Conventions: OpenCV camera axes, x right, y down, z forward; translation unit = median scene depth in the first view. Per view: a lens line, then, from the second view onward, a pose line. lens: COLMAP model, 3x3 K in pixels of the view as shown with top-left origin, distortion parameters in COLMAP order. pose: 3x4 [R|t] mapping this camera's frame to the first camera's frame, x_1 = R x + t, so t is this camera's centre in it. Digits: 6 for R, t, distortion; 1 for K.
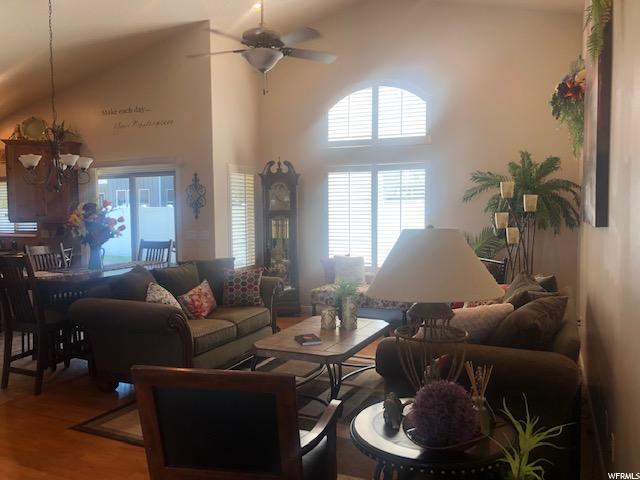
lens RADIAL K [[519.7, 0, 320.0], [0, 519.7, 240.0], [0, 0, 1]] dist [0.053579, -0.083009]
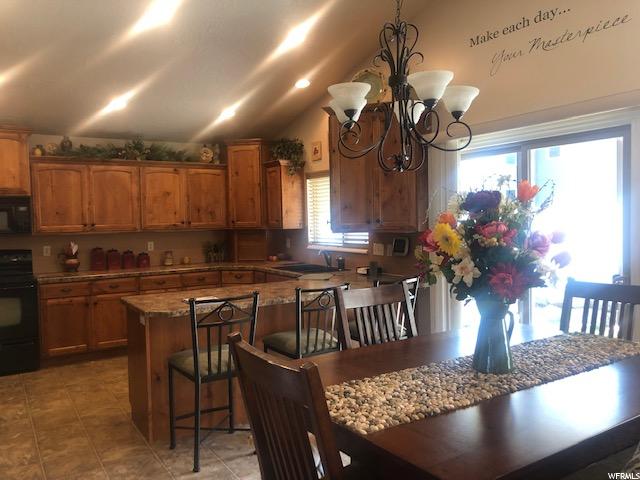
lens RADIAL K [[519.7, 0, 320.0], [0, 519.7, 240.0], [0, 0, 1]] dist [0.053579, -0.083009]
pose [[0.823408, 0.015494, -0.567238, -0.242158], [-0.018849, 0.999822, -0.000051, -0.025763], [0.567136, 0.010734, 0.823554, 0.473100]]
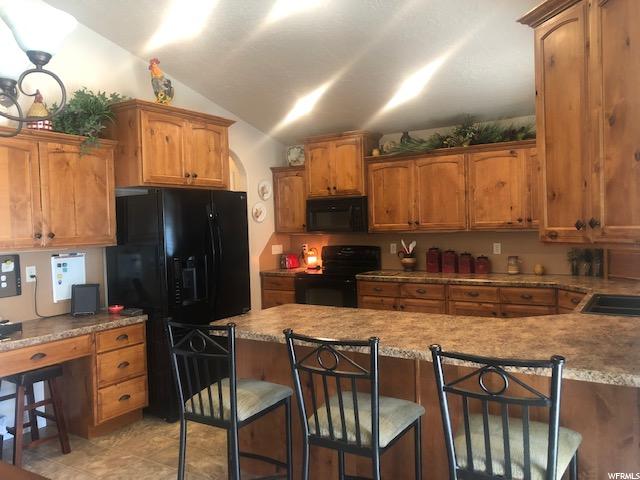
lens RADIAL K [[519.7, 0, 320.0], [0, 519.7, 240.0], [0, 0, 1]] dist [0.053579, -0.083009]
pose [[-0.169195, 0.043553, -0.984620, -0.225482], [-0.025594, 0.998492, 0.048564, -0.053199], [0.985250, 0.033417, -0.167826, 0.959936]]
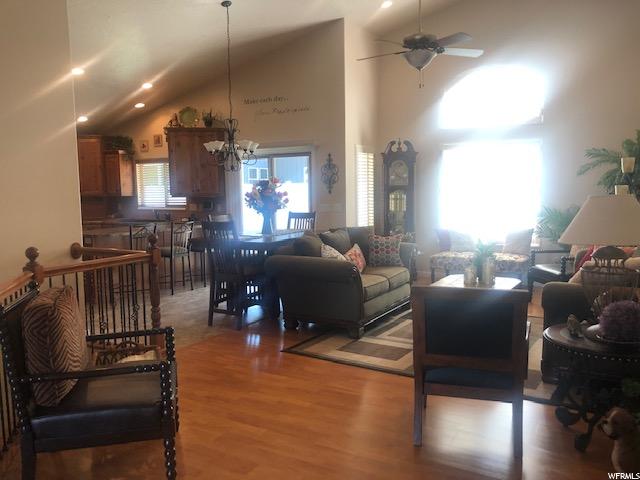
lens RADIAL K [[519.7, 0, 320.0], [0, 519.7, 240.0], [0, 0, 1]] dist [0.053579, -0.083009]
pose [[0.993073, 0.005460, -0.117370, -0.122654], [-0.000238, 0.999011, 0.044453, 0.011354], [0.117497, -0.044117, 0.992093, -0.151222]]
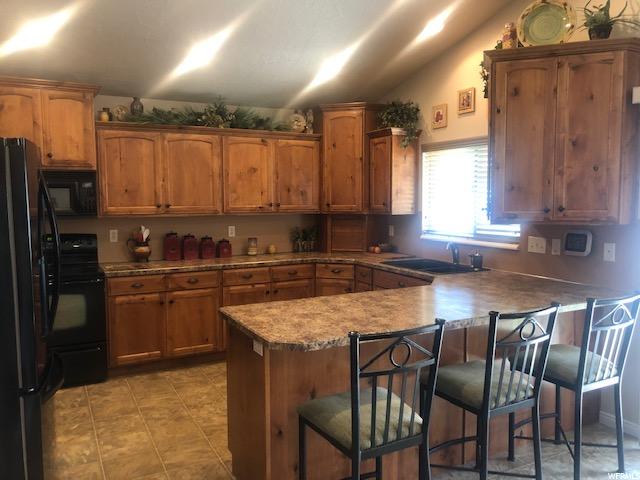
lens RADIAL K [[519.7, 0, 320.0], [0, 519.7, 240.0], [0, 0, 1]] dist [0.053579, -0.083009]
pose [[0.773135, 0.054743, -0.631874, -0.428342], [-0.036634, 0.998459, 0.041678, -0.034789], [0.633182, -0.009075, 0.773950, 0.551476]]
